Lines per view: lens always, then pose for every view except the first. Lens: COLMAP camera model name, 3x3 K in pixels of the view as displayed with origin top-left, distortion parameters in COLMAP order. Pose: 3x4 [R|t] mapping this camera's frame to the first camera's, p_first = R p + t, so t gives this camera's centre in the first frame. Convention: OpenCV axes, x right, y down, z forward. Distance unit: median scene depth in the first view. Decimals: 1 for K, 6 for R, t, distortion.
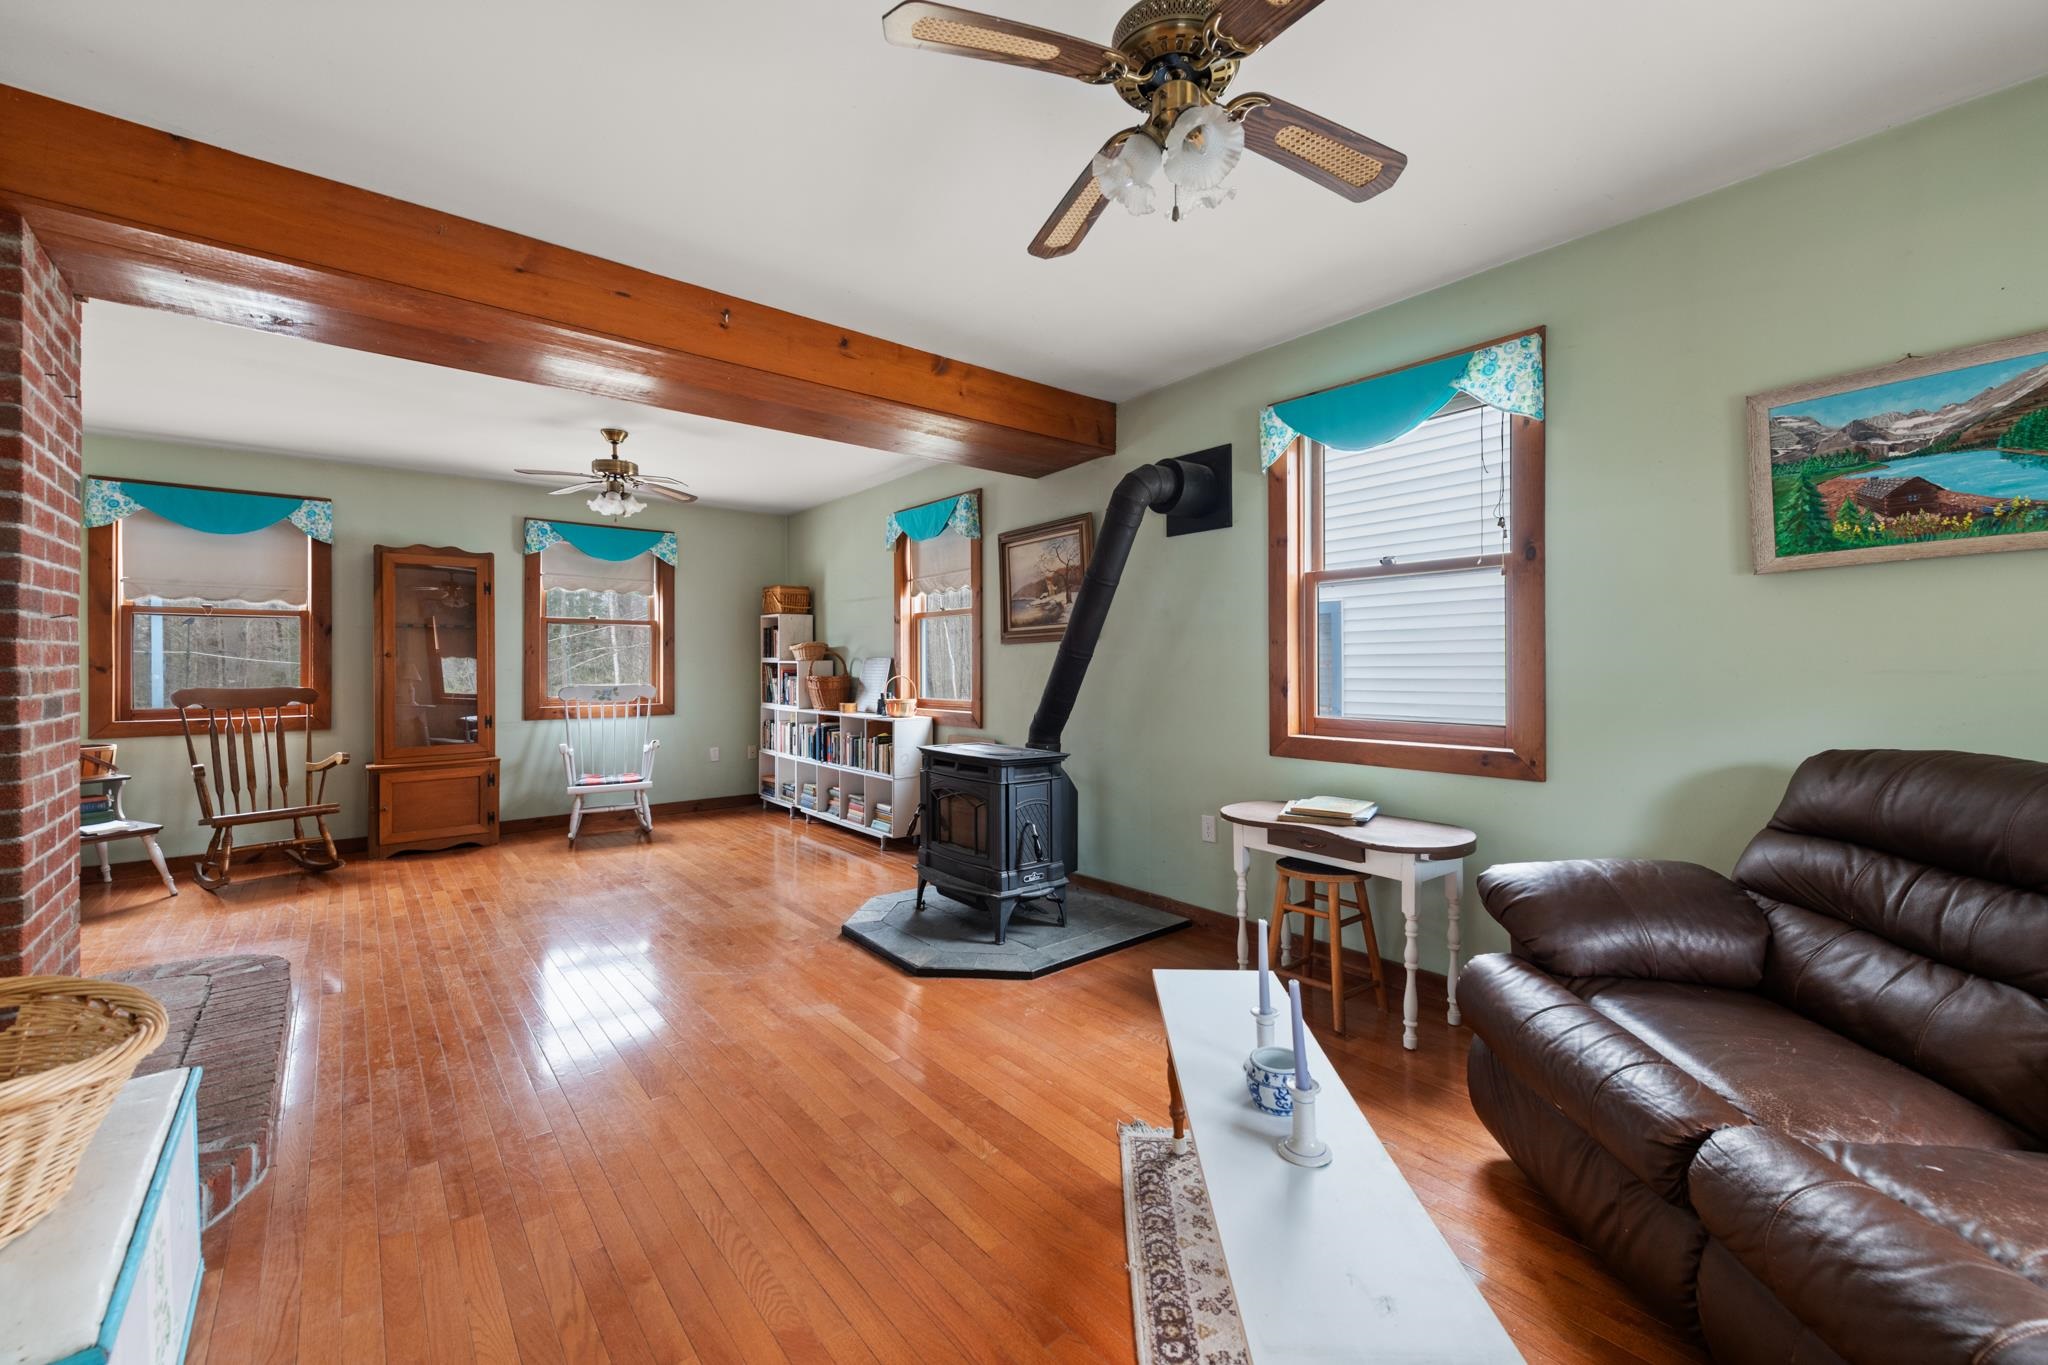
lens RADIAL K [[802.9, 0, 1032.4], [0, 802.9, 662.1], [0, 0, 1]] dist [0.003794, -0.000562]
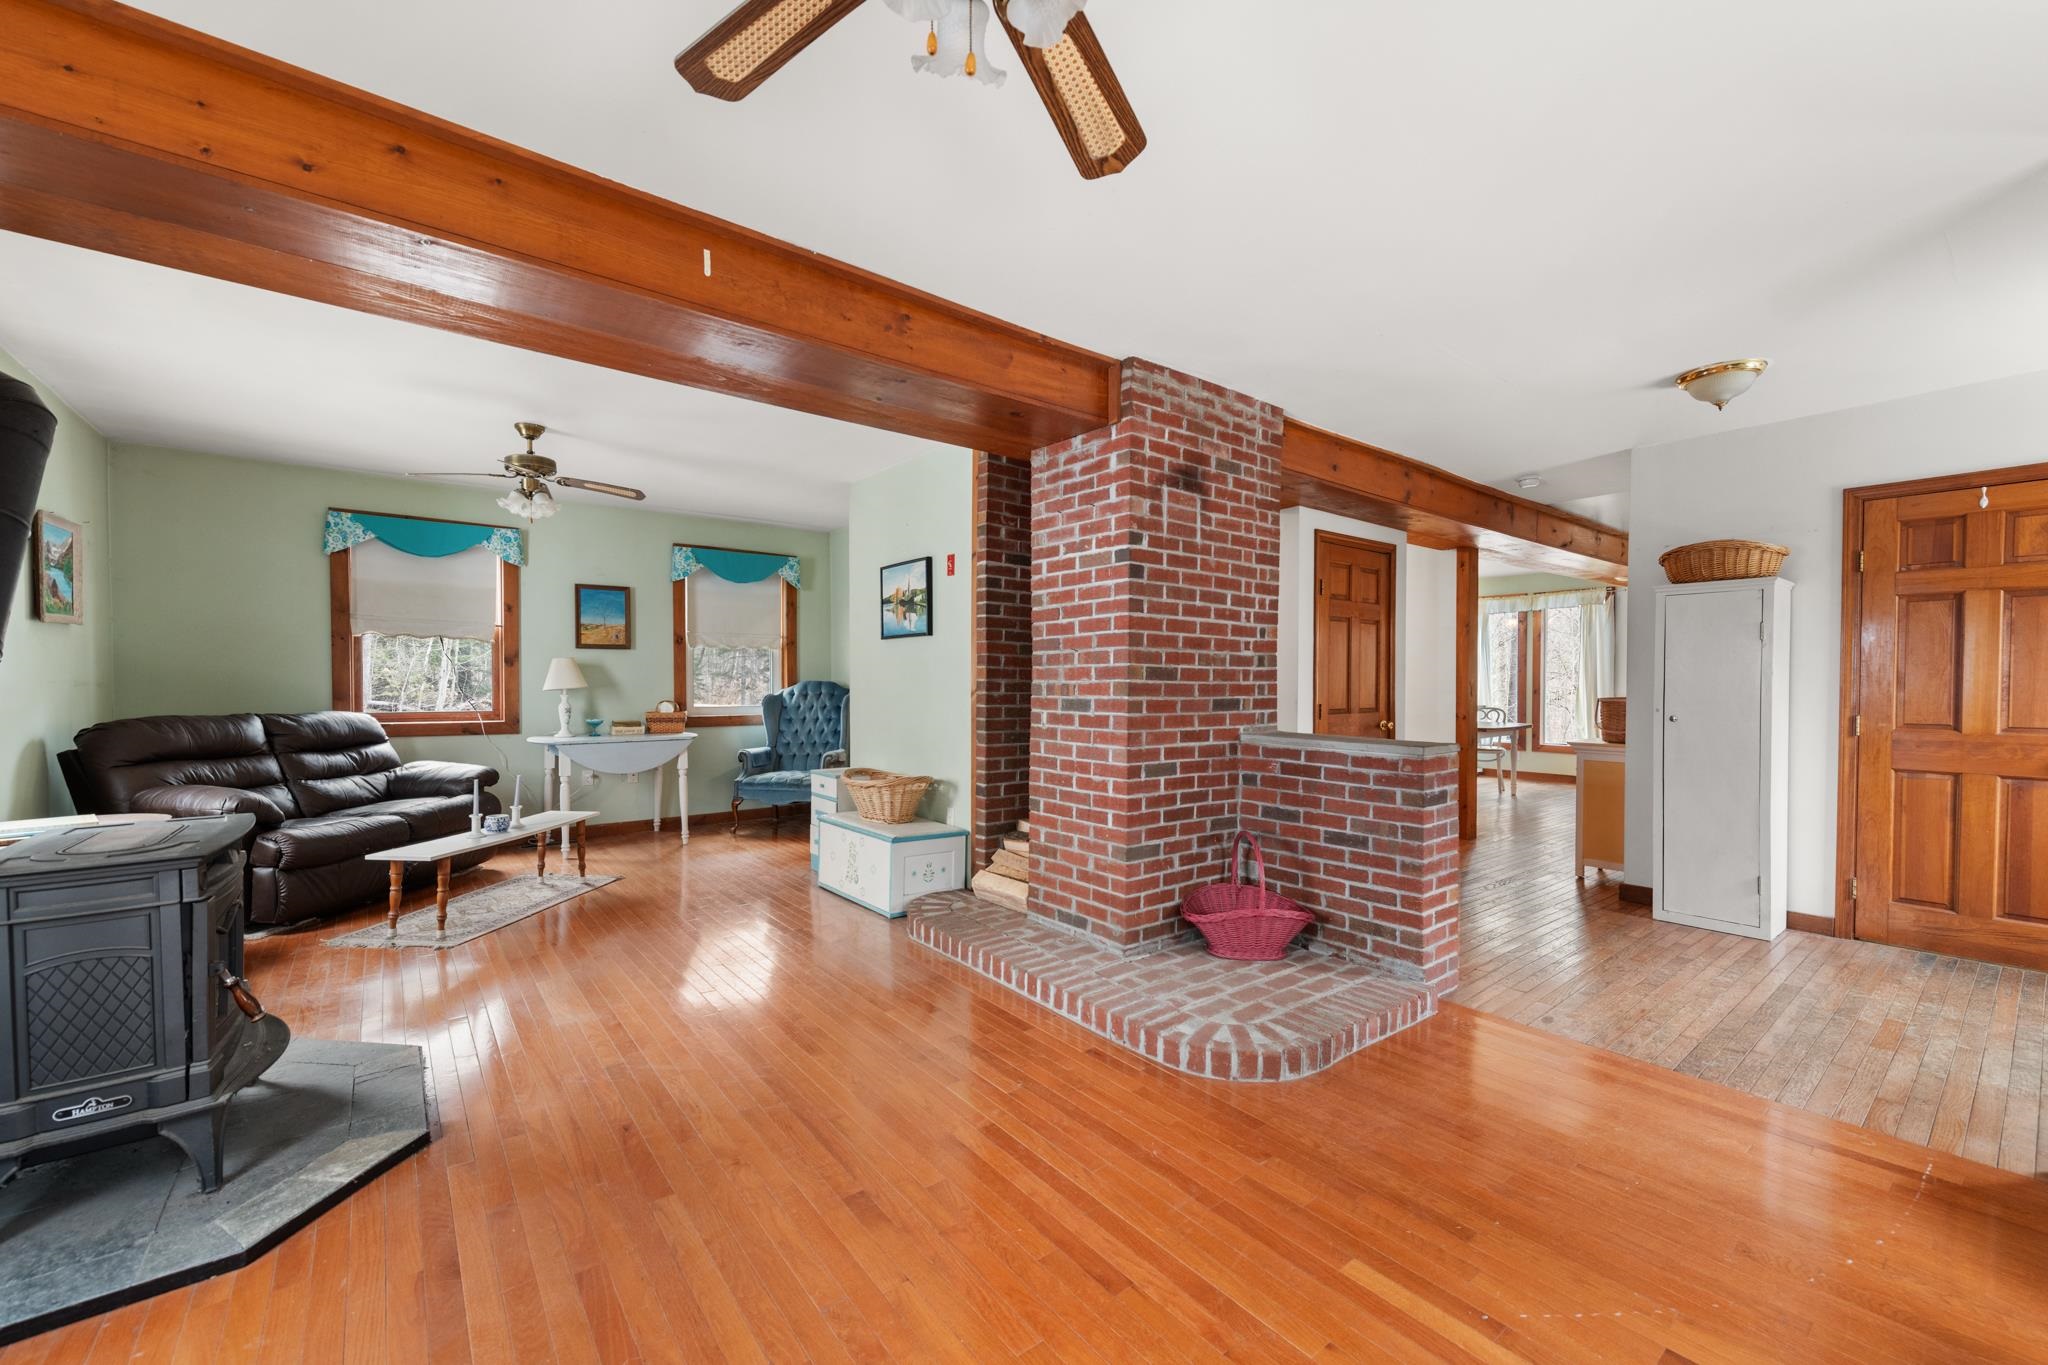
lens RADIAL K [[812.4, 0, 1027.5], [0, 812.4, 689.2], [0, 0, 1]] dist [0.008651, -0.000936]
pose [[-0.999581, -0.001309, 0.028924, -0.761816], [-0.001138, 0.999982, 0.005948, 0.009220], [-0.028932, 0.005912, -0.999564, 1.756807]]
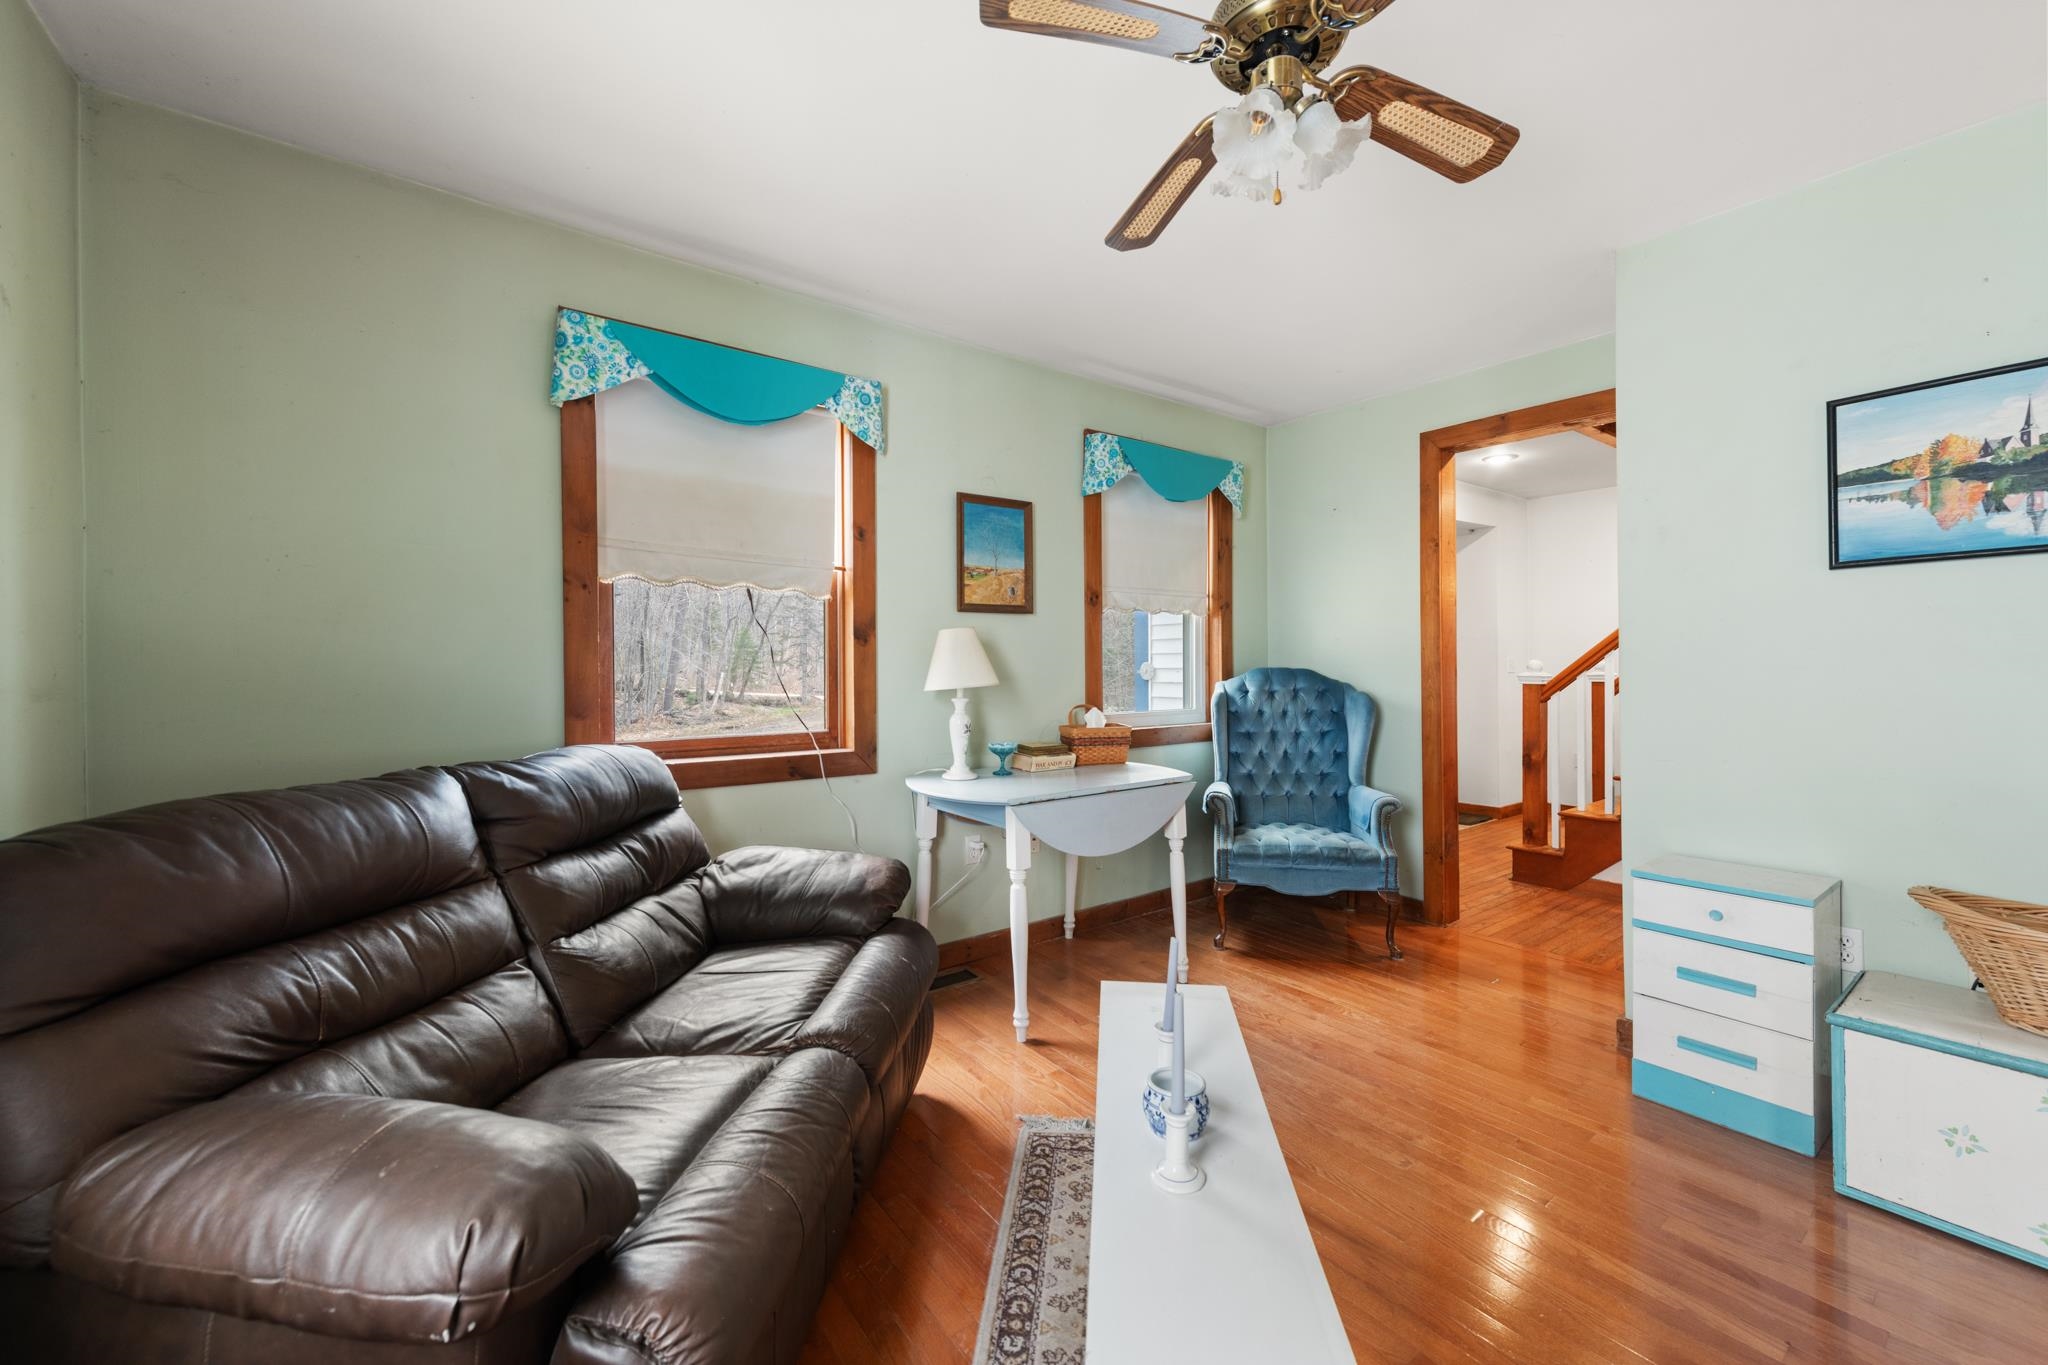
lens RADIAL K [[795.4, 0, 1028.8], [0, 795.4, 672.5], [0, 0, 1]] dist [0.000384, -0.000238]
pose [[-0.997903, 0.006499, 0.064408, 0.189392], [0.006656, 0.999975, 0.002227, 0.001301], [-0.064391, 0.002651, -0.997921, 0.885415]]
